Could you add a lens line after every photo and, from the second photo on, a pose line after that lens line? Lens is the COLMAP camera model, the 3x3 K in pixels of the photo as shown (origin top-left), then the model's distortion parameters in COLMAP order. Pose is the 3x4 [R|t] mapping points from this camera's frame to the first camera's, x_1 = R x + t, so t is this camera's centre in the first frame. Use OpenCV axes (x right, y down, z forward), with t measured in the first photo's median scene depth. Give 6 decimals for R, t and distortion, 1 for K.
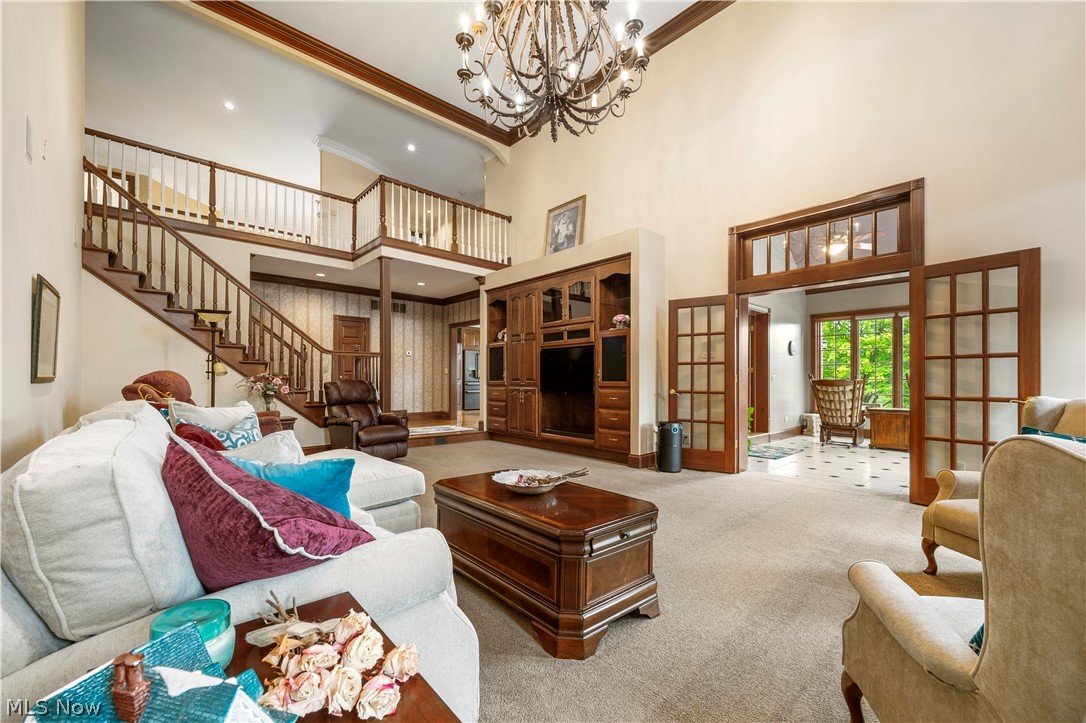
lens RADIAL K [[425.1, 0, 549.0], [0, 425.1, 375.6], [0, 0, 1]] dist [0.000349, -0.000034]
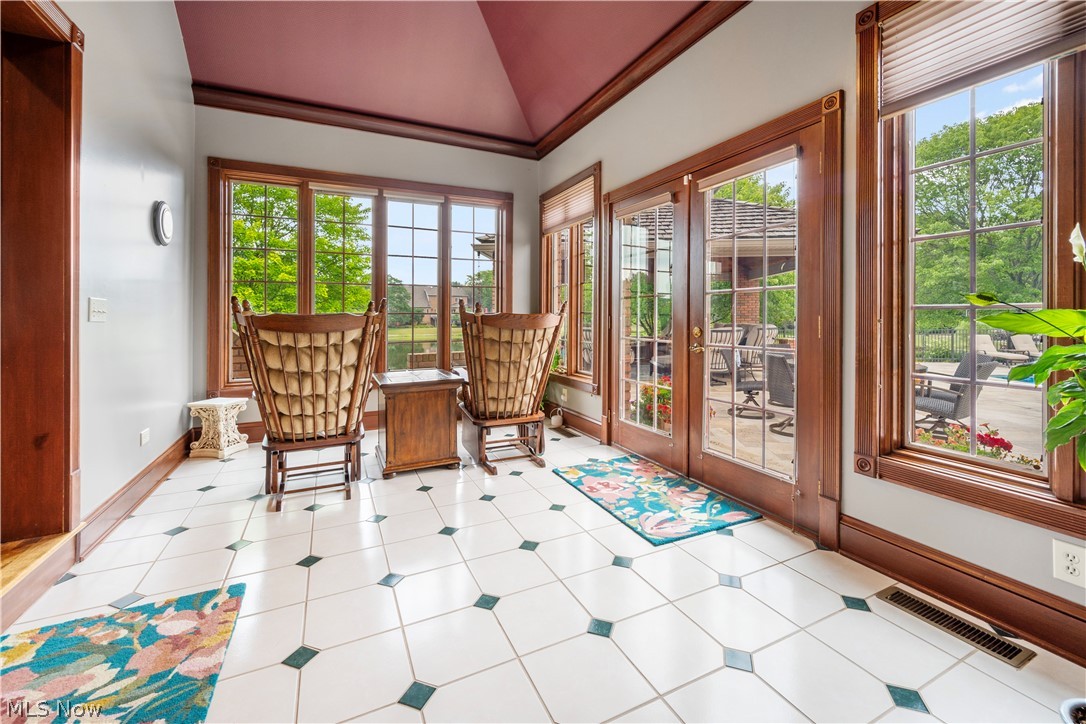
lens RADIAL K [[452.2, 0, 547.6], [0, 452.2, 316.3], [0, 0, 1]] dist [0.000244, -0.000298]
pose [[0.288467, -0.004593, 0.957479, 0.367621], [-0.004959, 0.999968, 0.006291, 0.008621], [-0.957477, -0.006563, 0.288435, 0.703467]]
